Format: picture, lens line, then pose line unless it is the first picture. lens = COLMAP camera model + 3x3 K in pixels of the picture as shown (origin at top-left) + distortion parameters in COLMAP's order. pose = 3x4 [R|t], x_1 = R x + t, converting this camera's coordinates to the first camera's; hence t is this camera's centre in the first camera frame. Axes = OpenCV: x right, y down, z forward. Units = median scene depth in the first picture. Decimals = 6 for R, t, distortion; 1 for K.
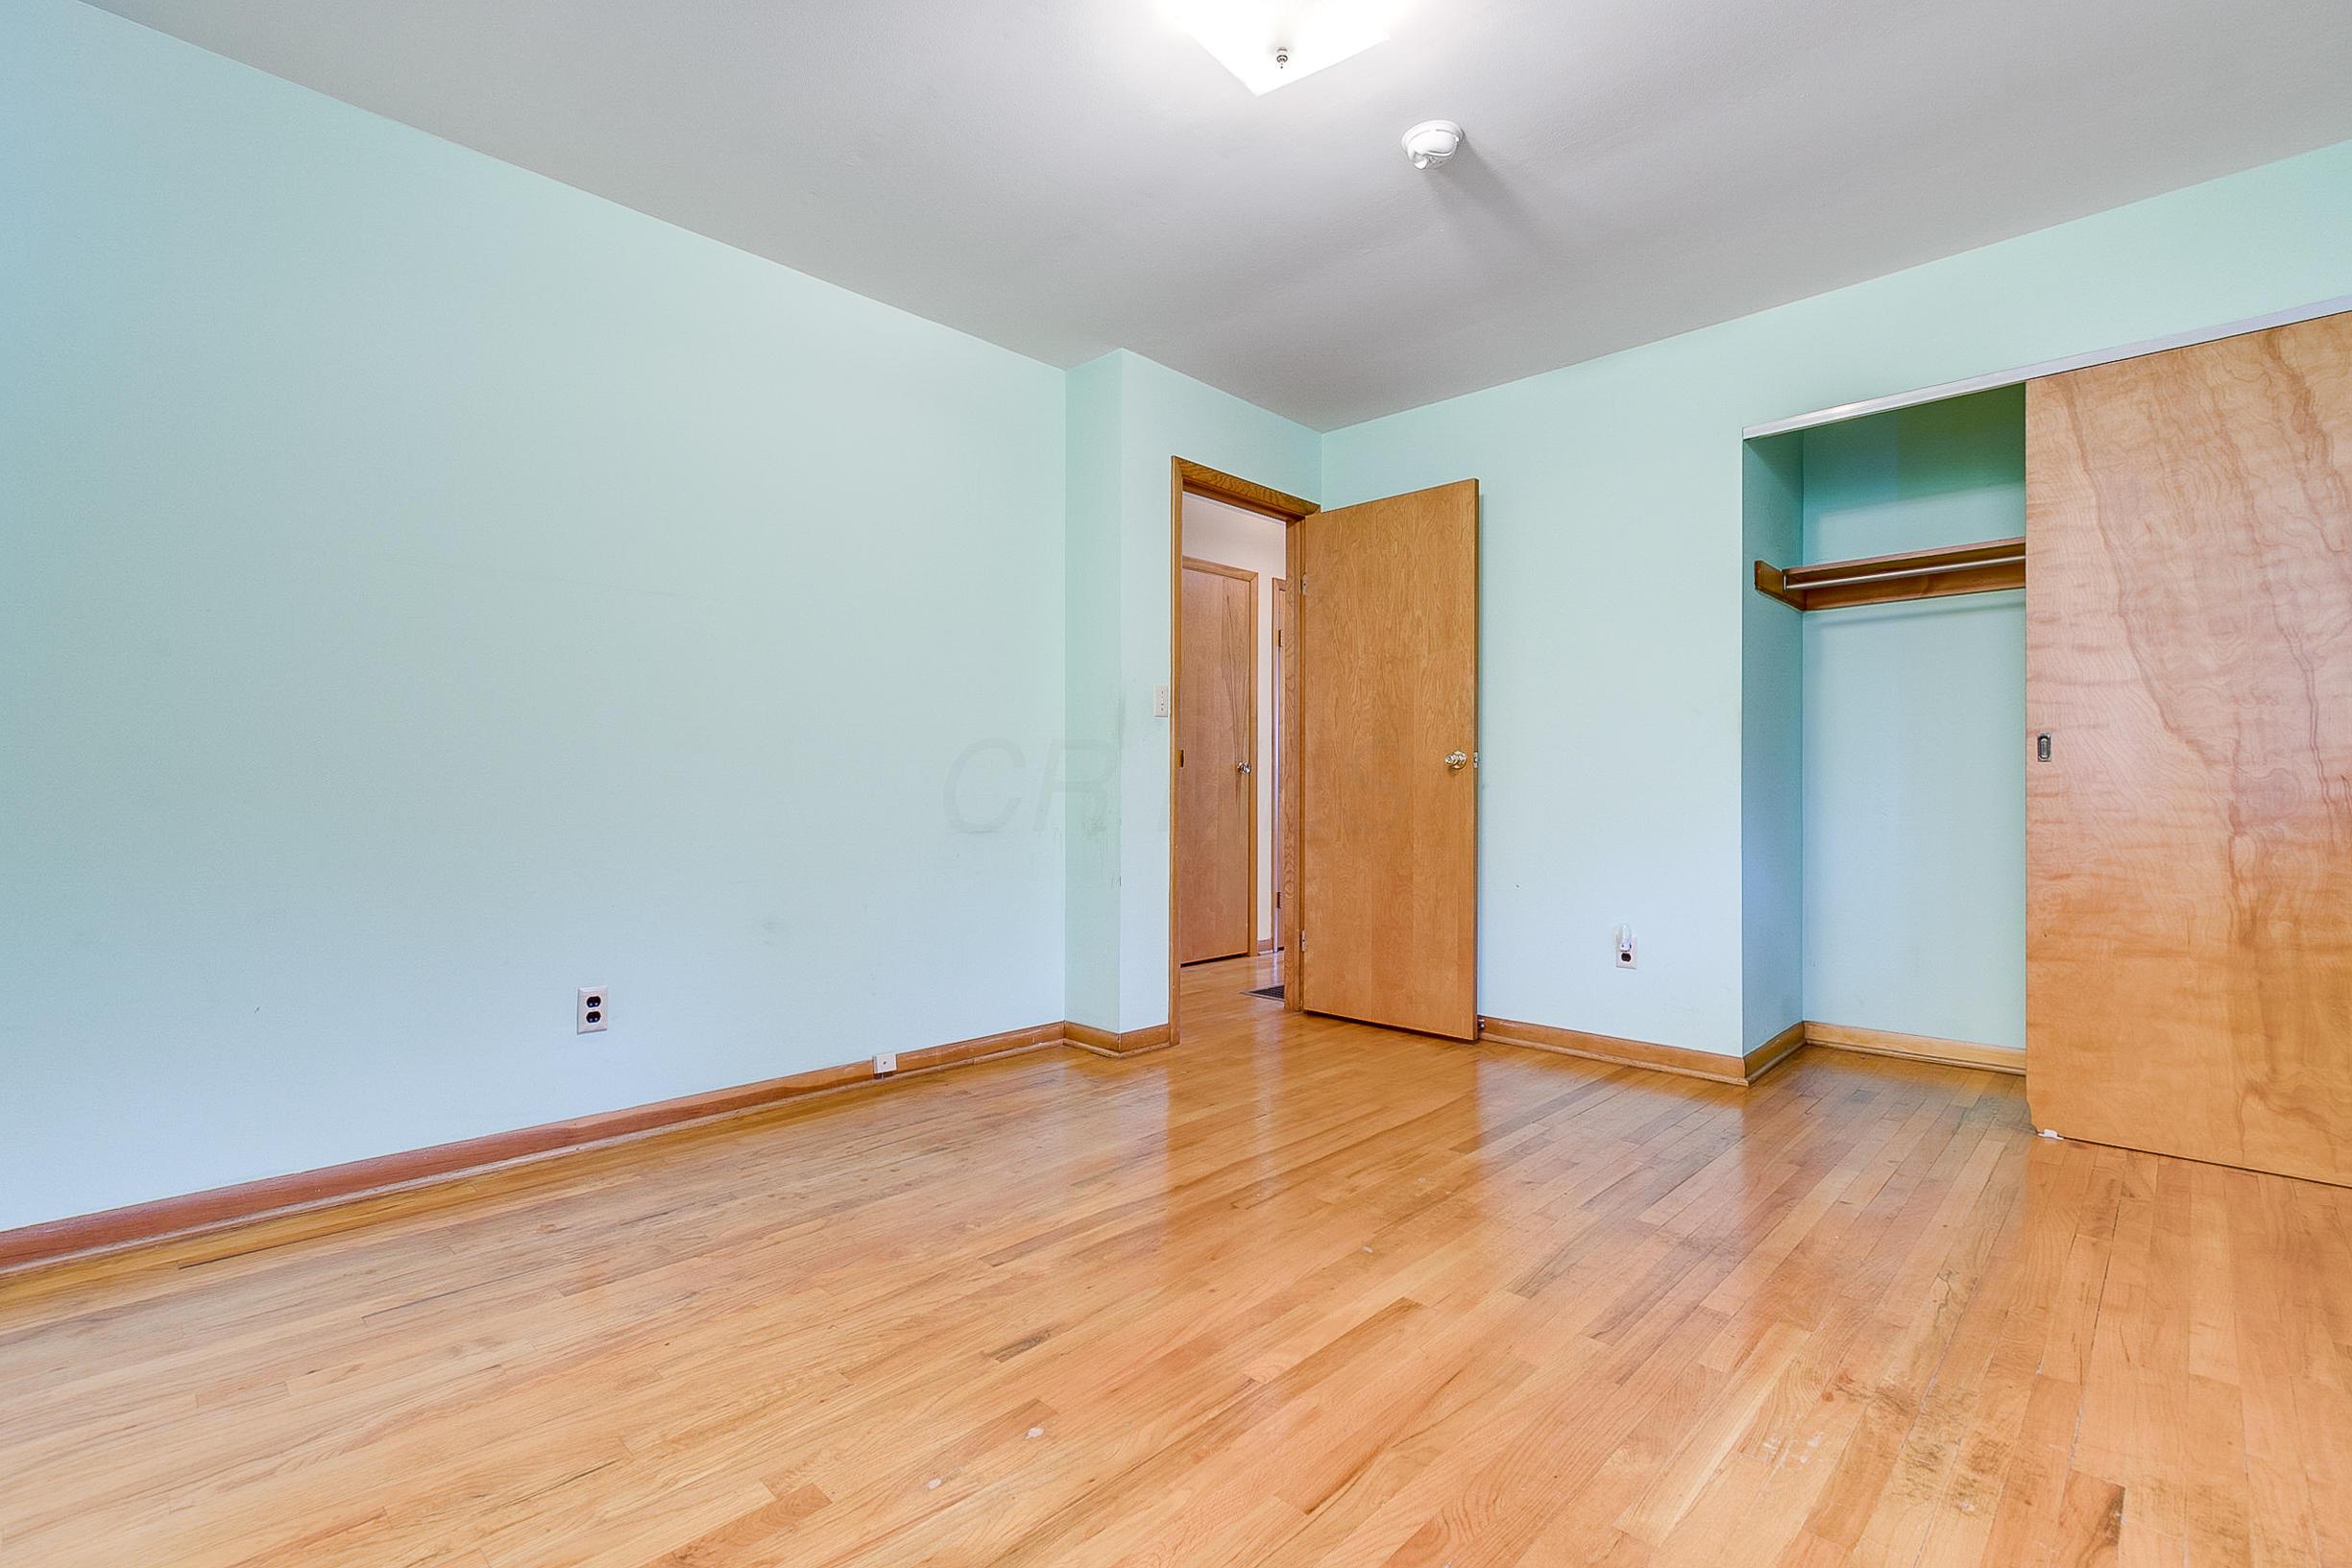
lens RADIAL K [[1038.9, 0, 1183.5], [0, 1038.9, 784.3], [0, 0, 1]] dist [-0.000027, -0.000053]
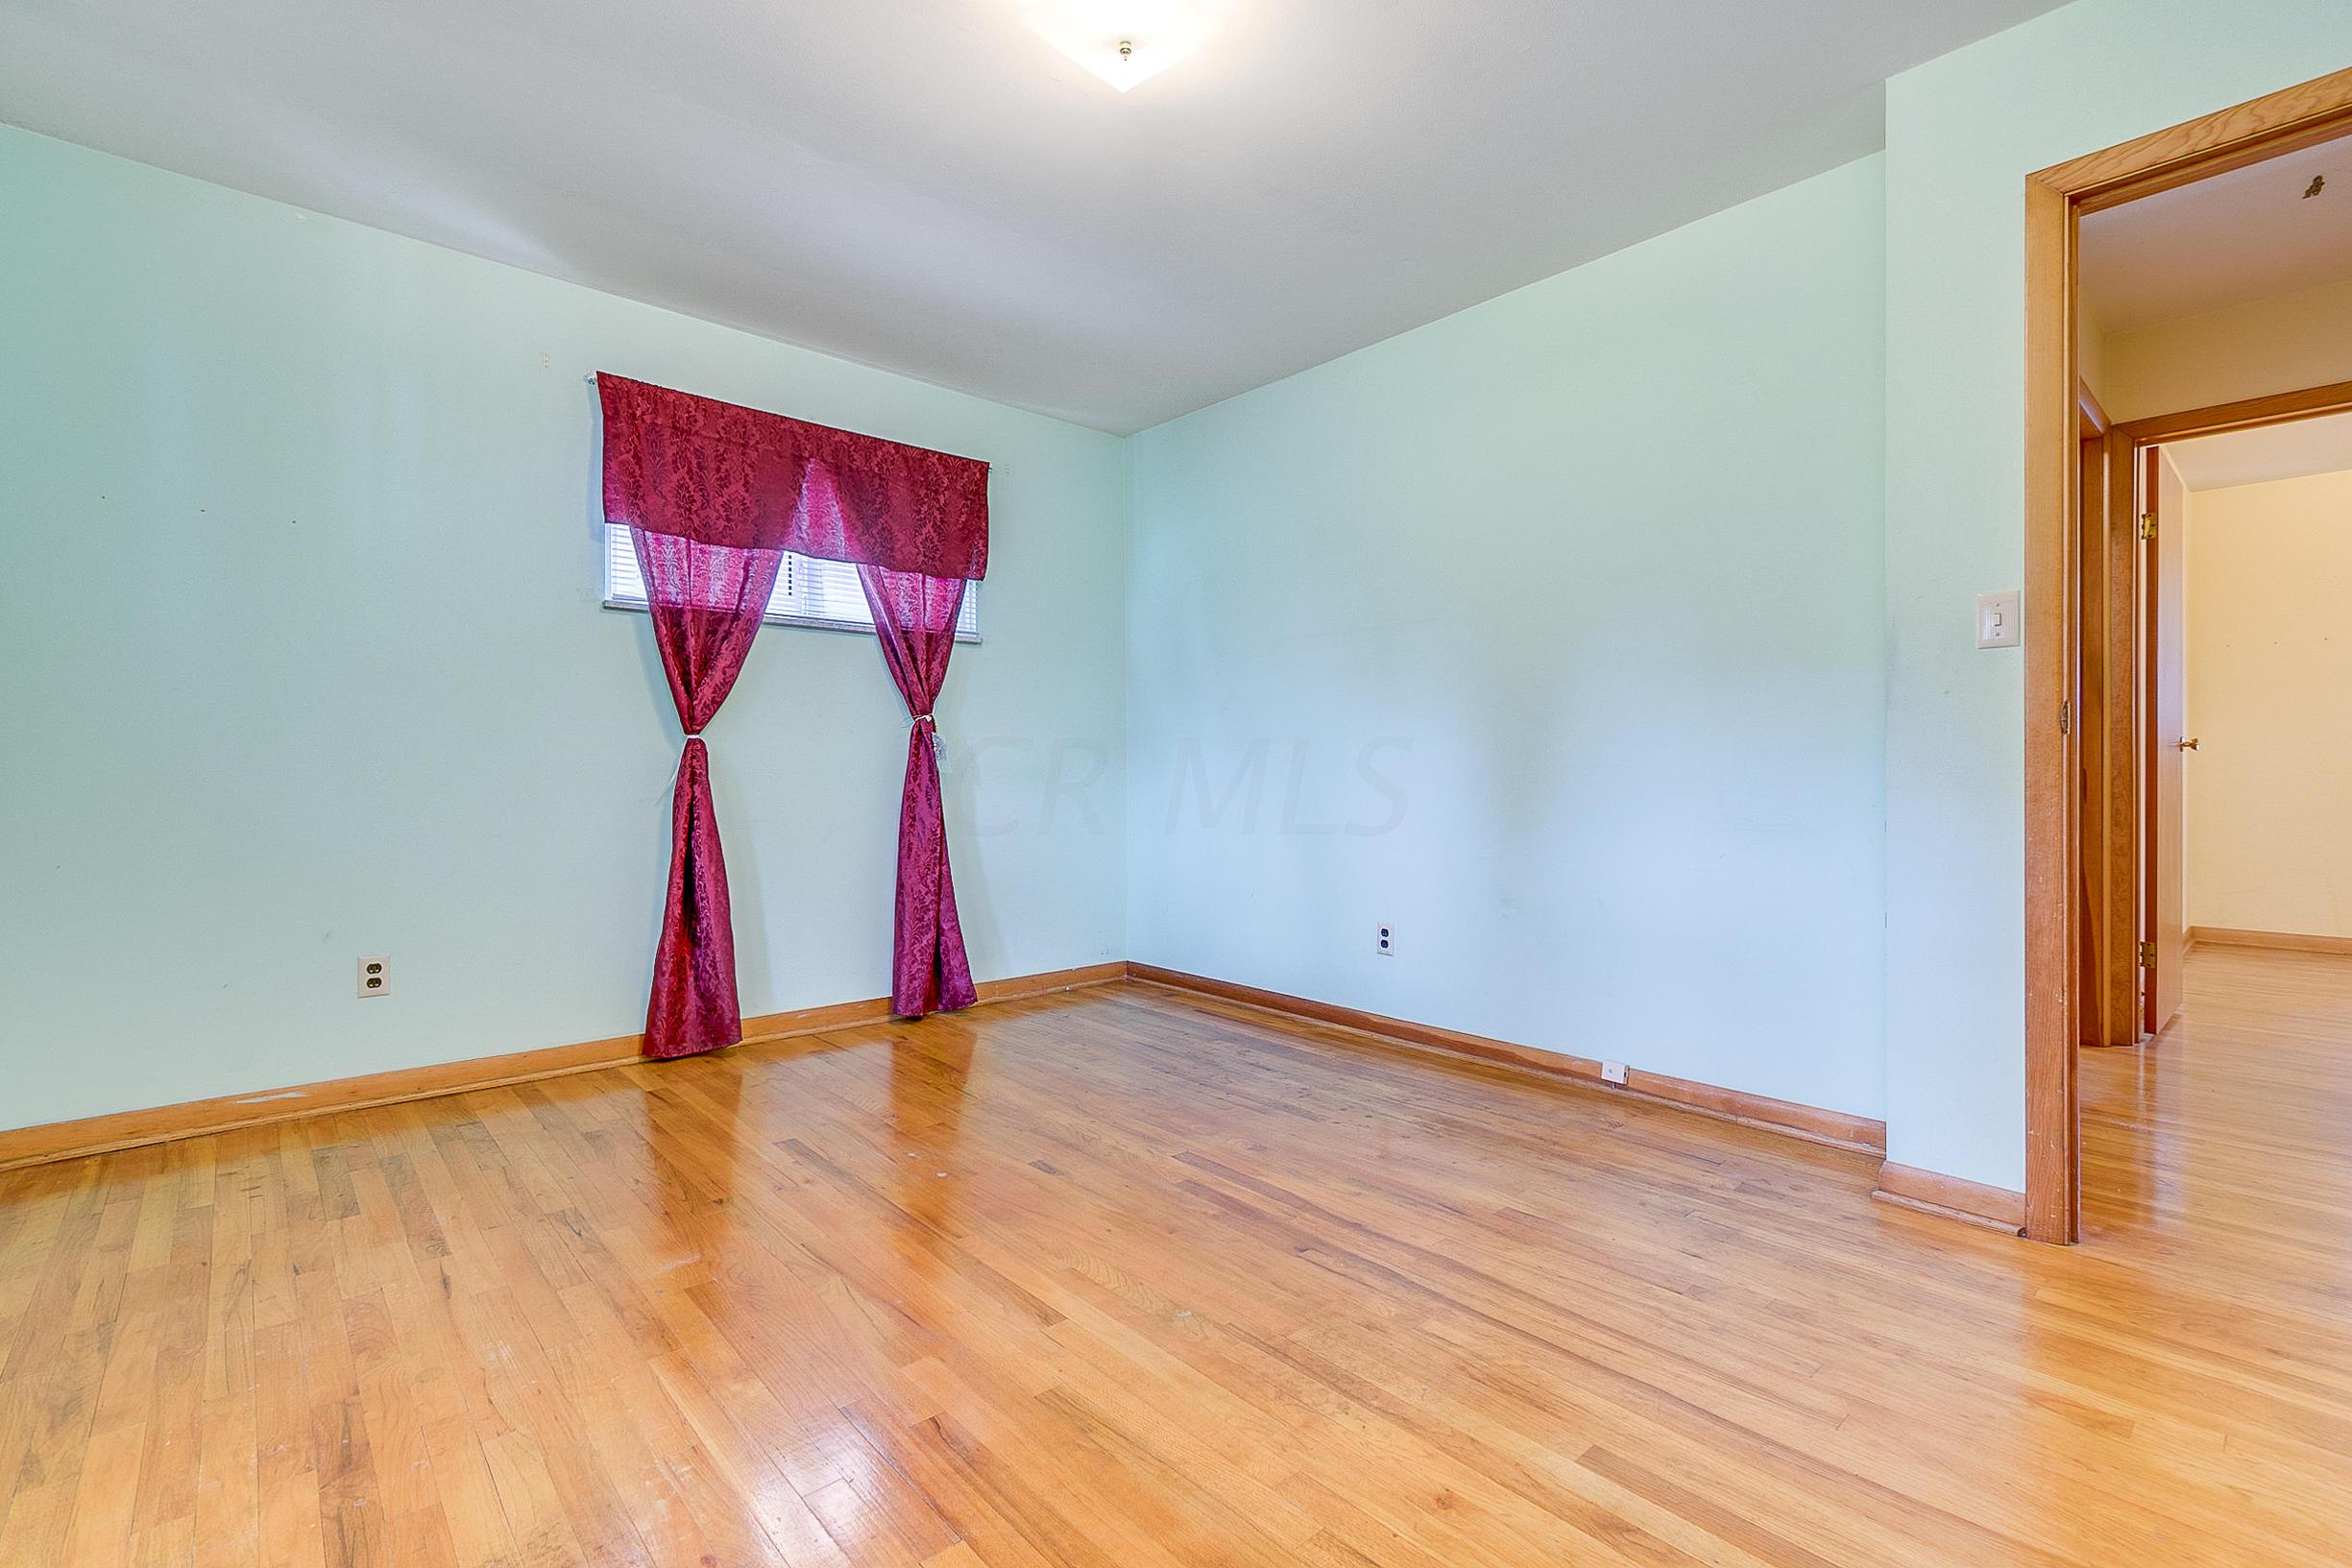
lens RADIAL K [[1038.9, 0, 1183.5], [0, 1038.9, 784.3], [0, 0, 1]] dist [-0.000027, -0.000053]
pose [[-0.059066, 0.006282, -0.998234, 0.954417], [0.003166, 0.999976, 0.006105, 0.007757], [0.998249, -0.002800, -0.059085, 0.978230]]
